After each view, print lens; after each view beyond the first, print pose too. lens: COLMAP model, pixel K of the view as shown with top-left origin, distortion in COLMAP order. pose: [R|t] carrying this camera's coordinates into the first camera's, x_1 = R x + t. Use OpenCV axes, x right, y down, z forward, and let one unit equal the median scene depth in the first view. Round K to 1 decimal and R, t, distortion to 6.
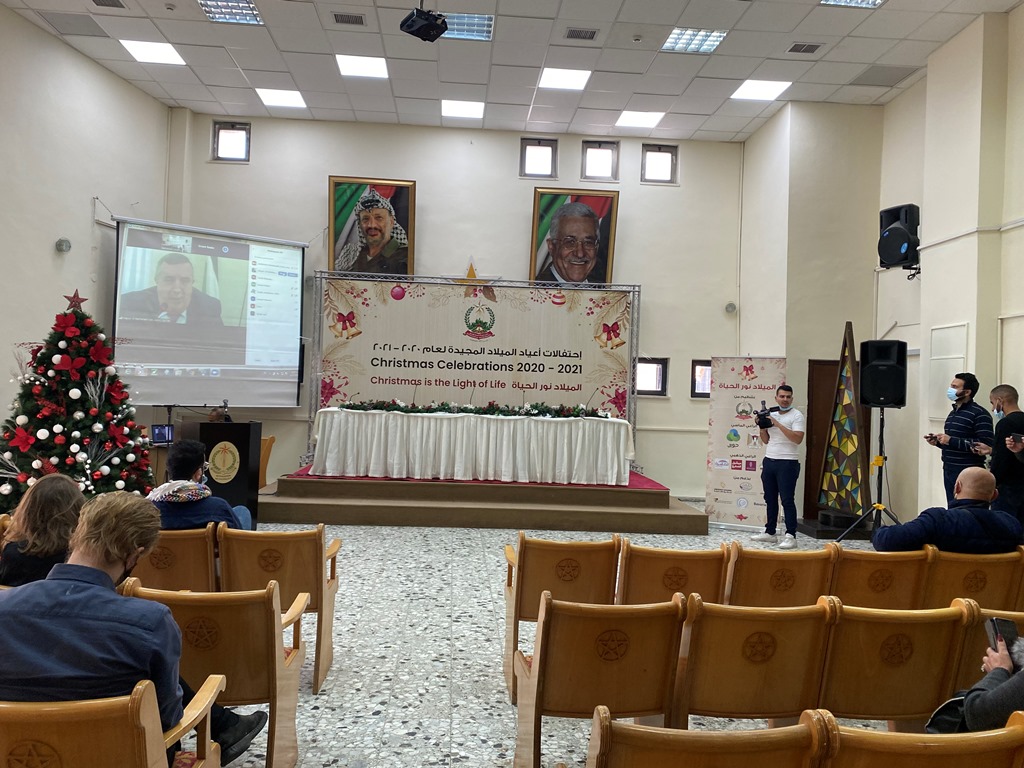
lens RADIAL K [[787.7, 0, 512.0], [0, 787.7, 384.0], [0, 0, 1]] dist [-0.090095, 0.059846]
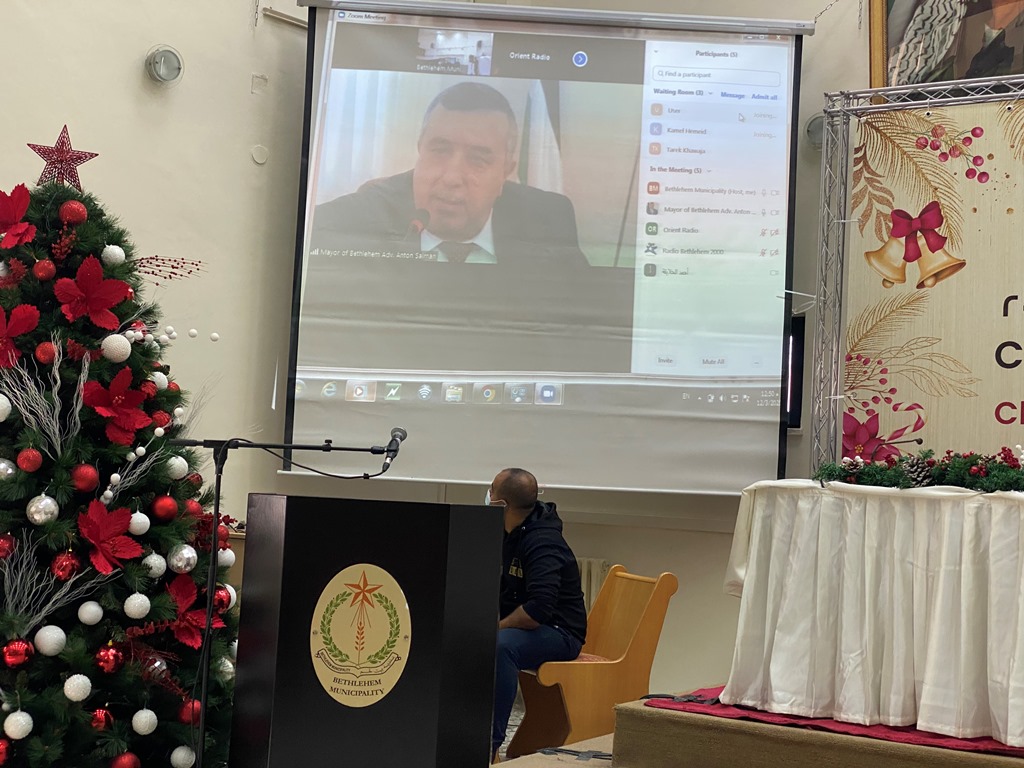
lens RADIAL K [[1534.8, 0, 512.0], [0, 1534.8, 384.0], [0, 0, 1]] dist [0.087852, -0.005514]
pose [[0.831037, -0.026671, -0.555577, 0.003870], [-0.018777, 0.996935, -0.075946, 0.037074], [0.555900, 0.073546, 0.827989, 0.413256]]
